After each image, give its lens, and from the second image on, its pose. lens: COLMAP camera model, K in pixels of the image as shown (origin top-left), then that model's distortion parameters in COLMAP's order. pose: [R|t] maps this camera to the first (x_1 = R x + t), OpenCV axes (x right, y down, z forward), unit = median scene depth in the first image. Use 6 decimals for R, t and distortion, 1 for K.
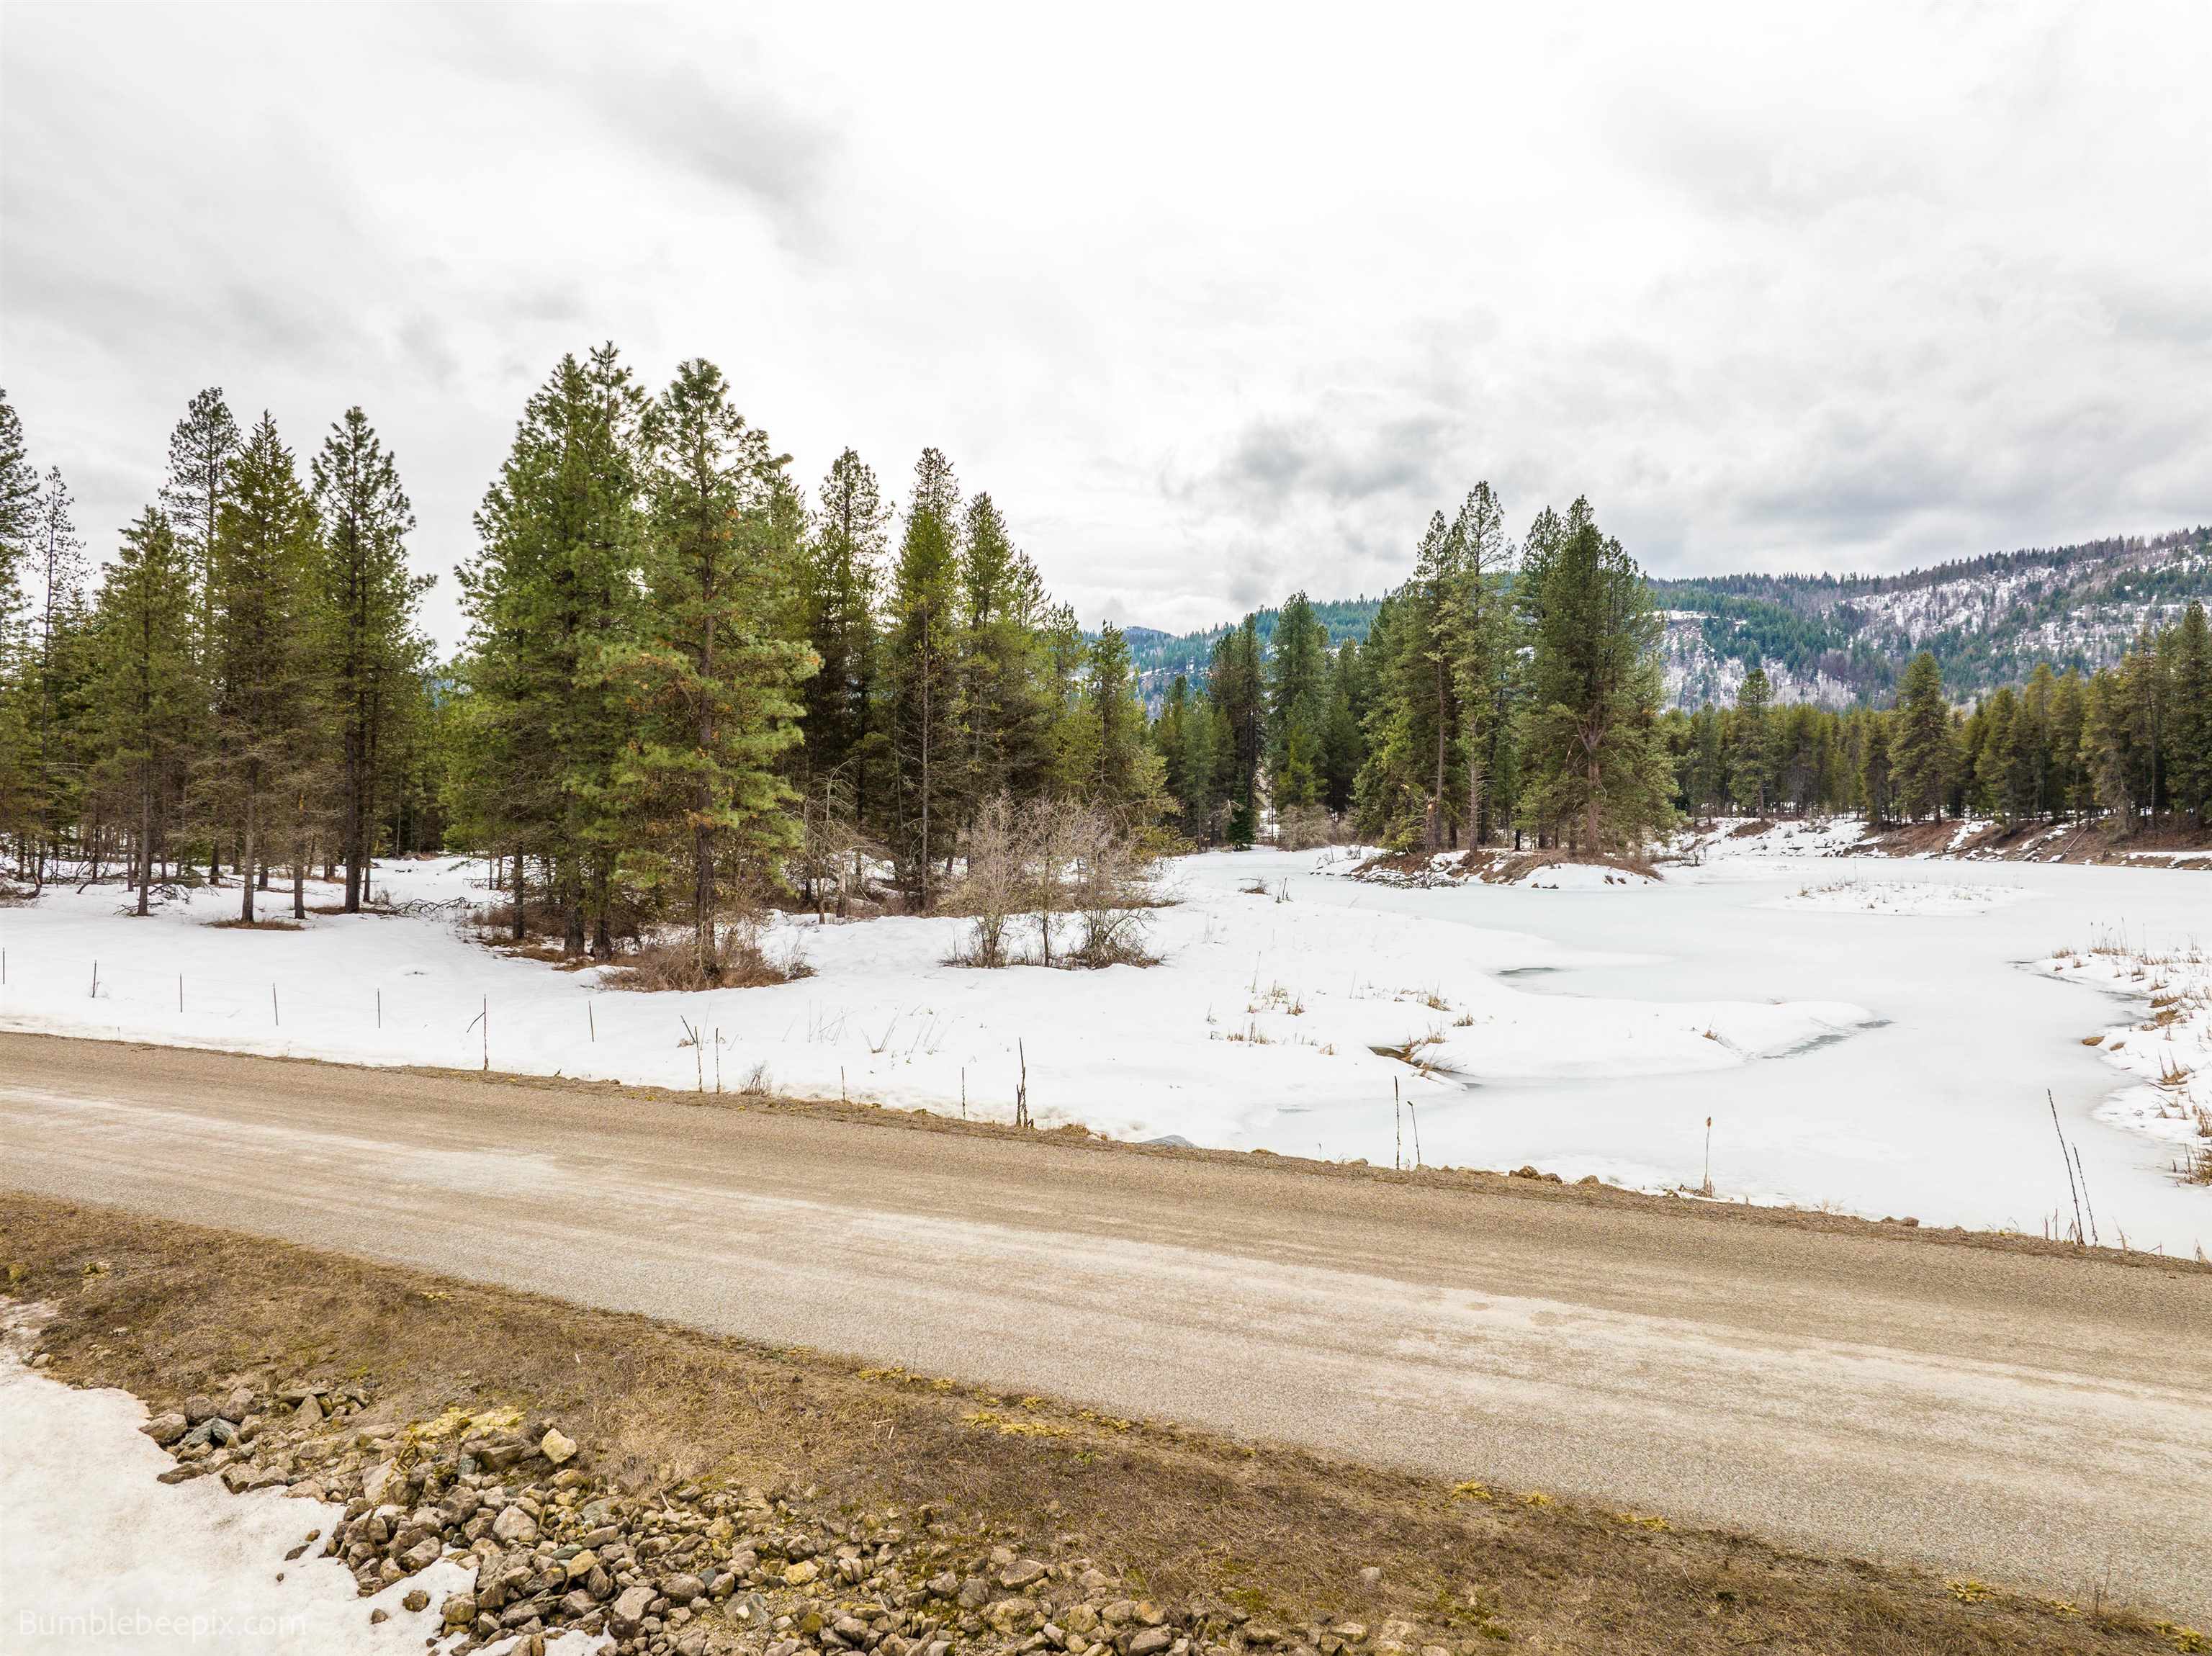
lens RADIAL K [[1564.9, 0, 1105.6], [0, 1564.9, 831.8], [0, 0, 1]] dist [-0.049533, 0.019210]
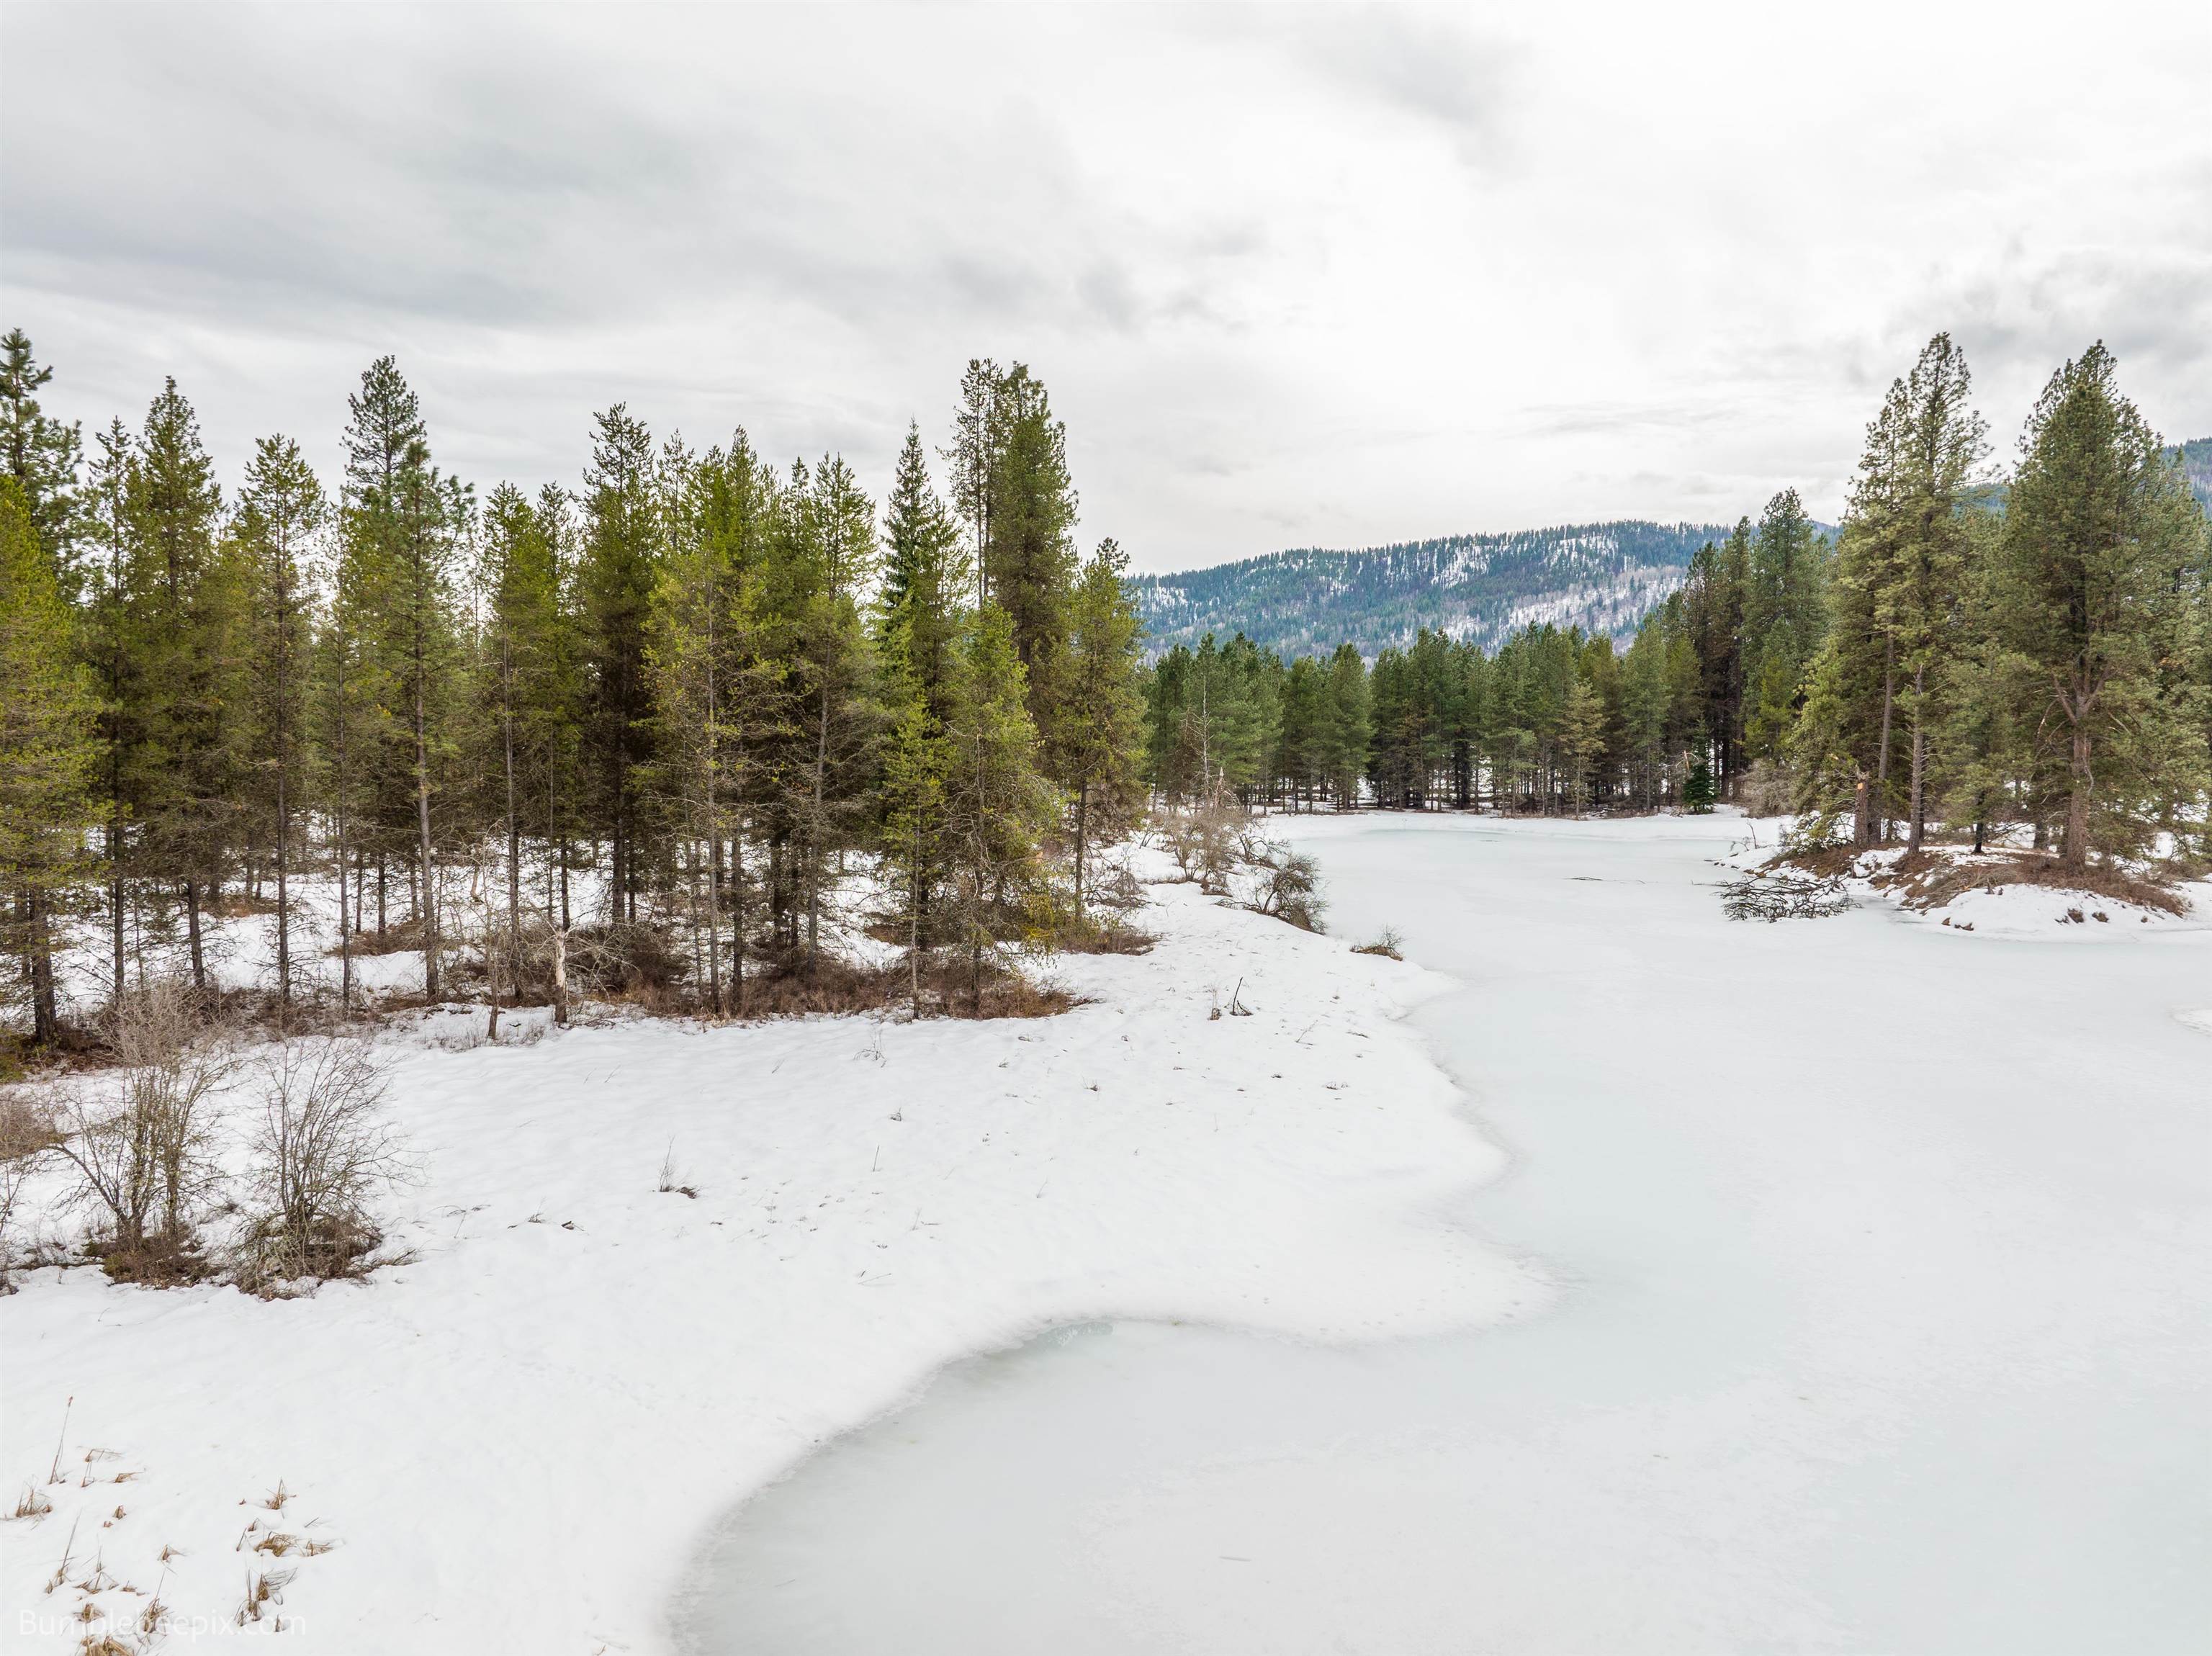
lens RADIAL K [[1564.9, 0, 1112.3], [0, 1564.9, 838.8], [0, 0, 1]] dist [-0.049533, 0.019210]
pose [[0.925038, 0.029858, -0.378698, 0.164769], [-0.005137, 0.997798, 0.066122, -0.039262], [0.379839, -0.059220, 0.923155, 0.195878]]
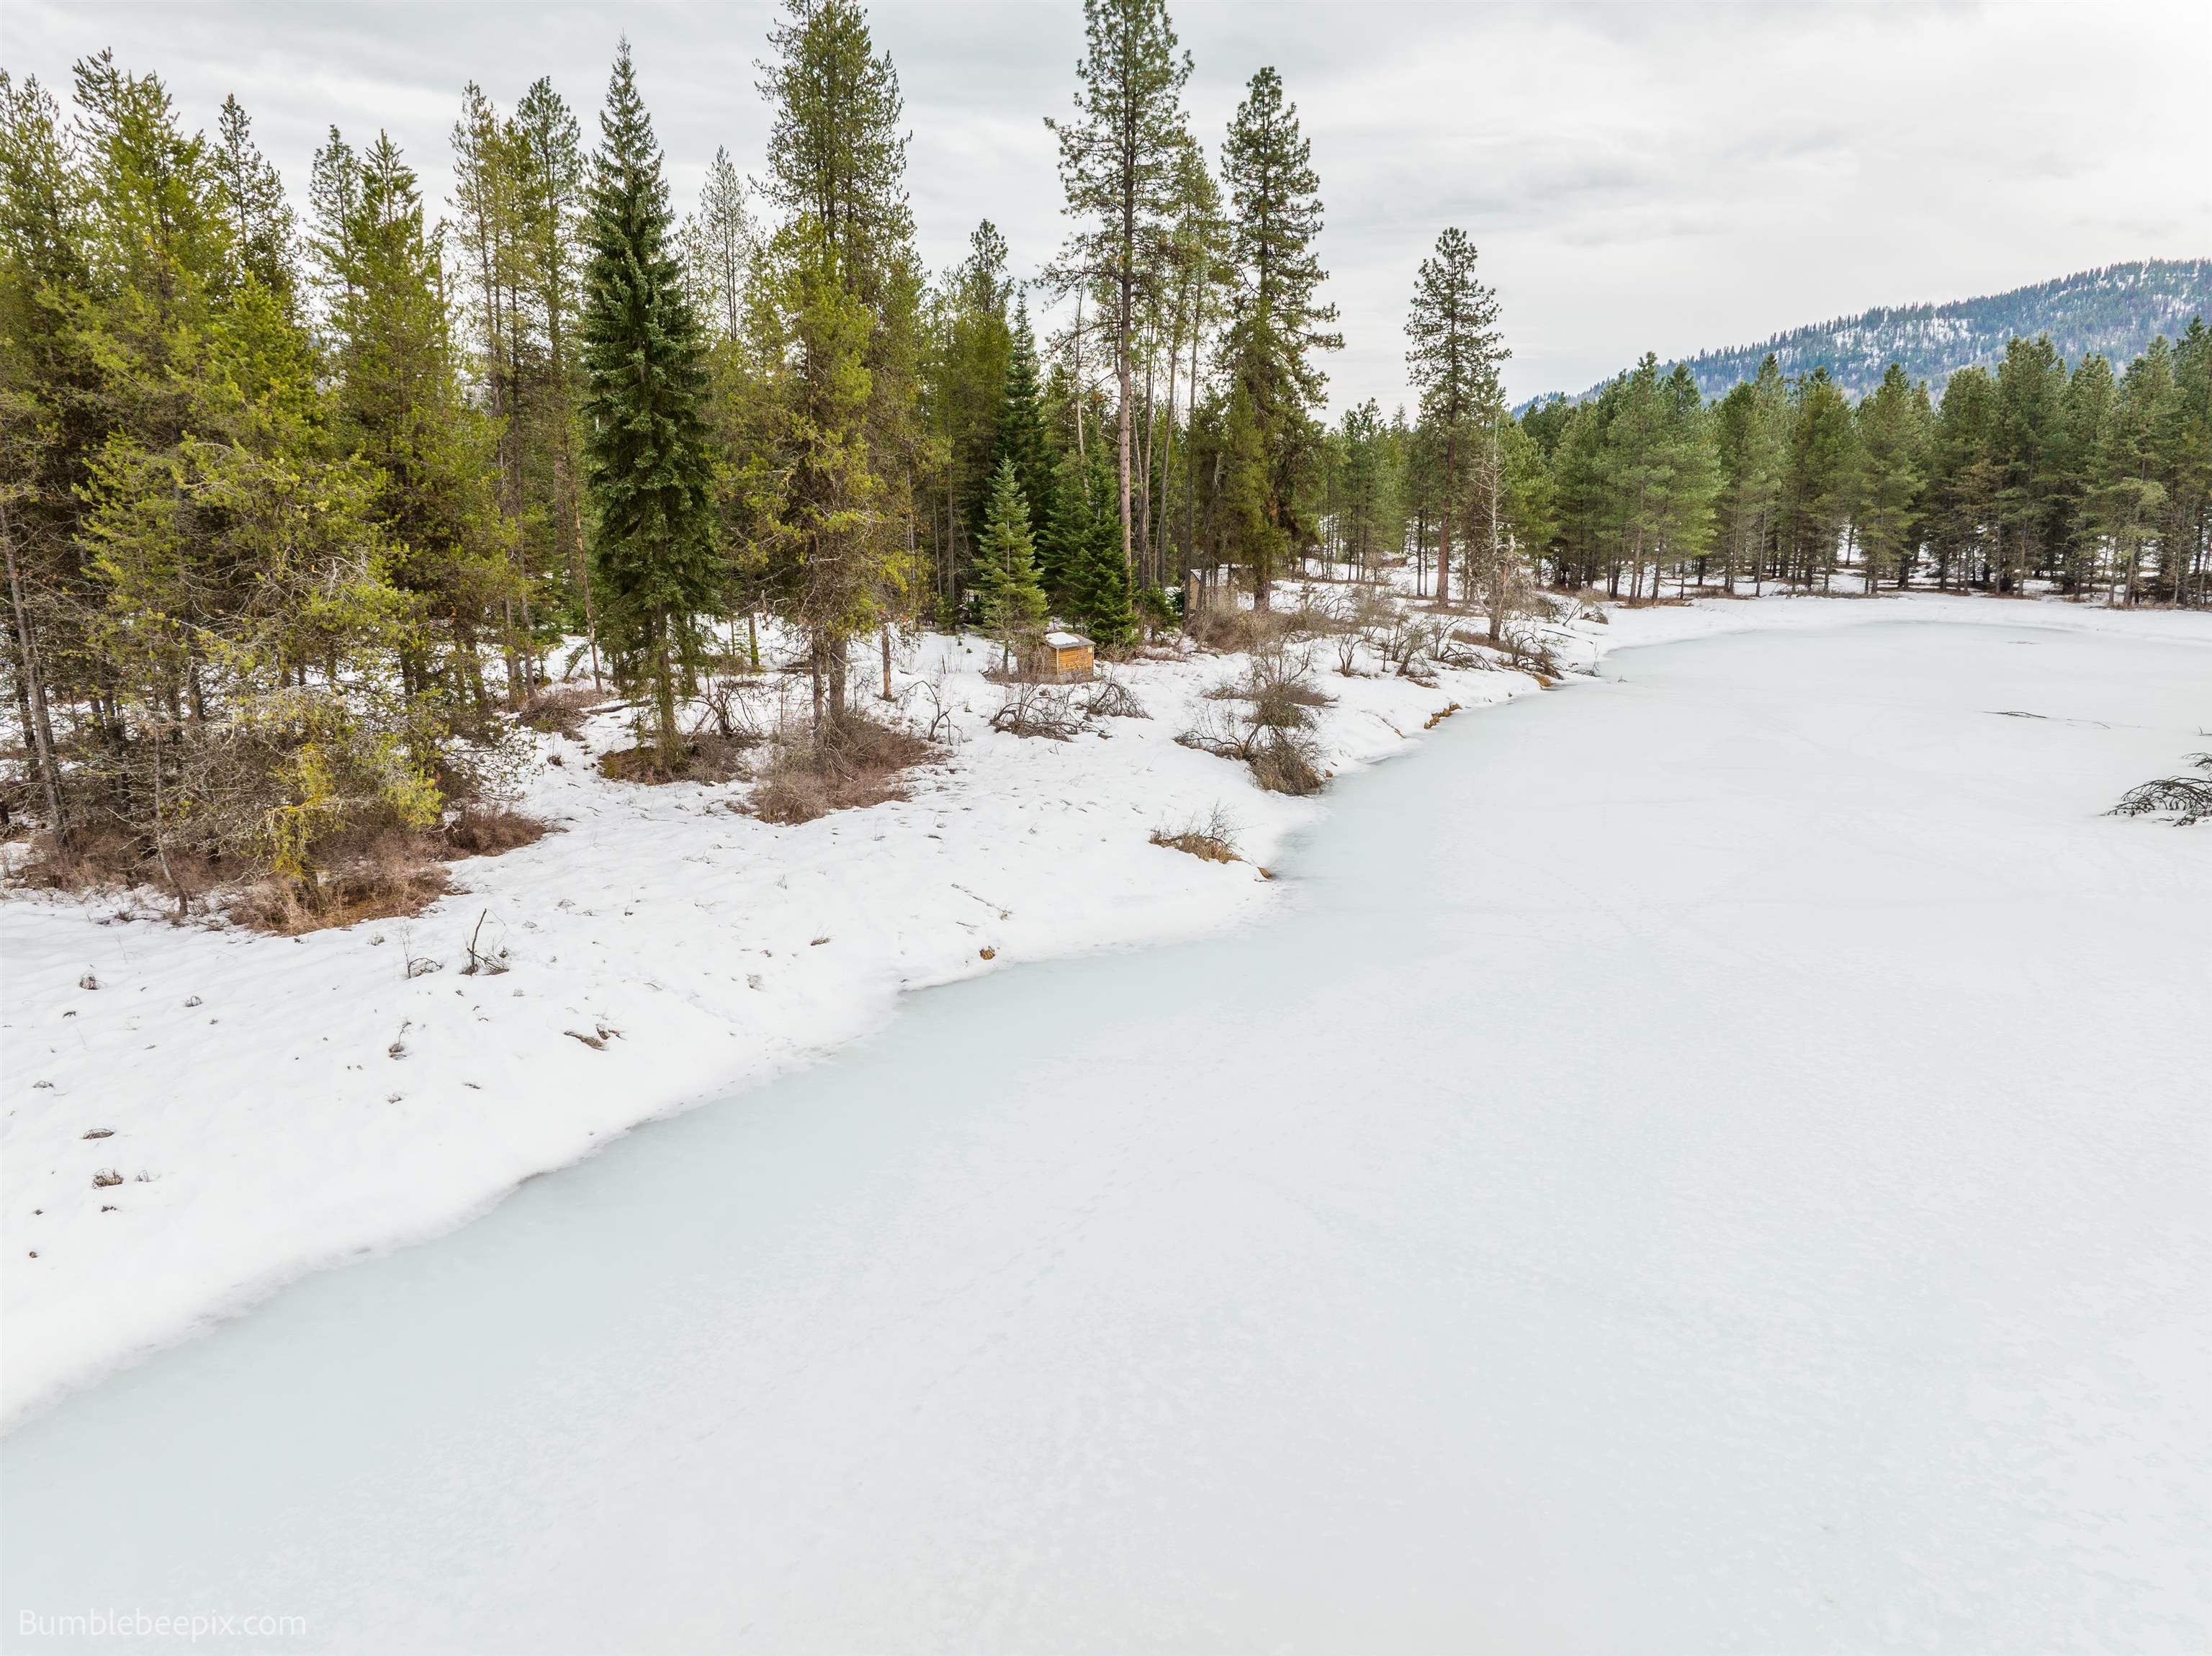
lens RADIAL K [[1564.9, 0, 1104.1], [0, 1564.9, 831.4], [0, 0, 1]] dist [-0.049533, 0.019210]
pose [[0.657822, 0.154471, -0.737163, 0.265414], [0.005642, 0.977704, 0.209911, -0.037295], [0.753153, -0.142243, 0.642283, 0.467970]]
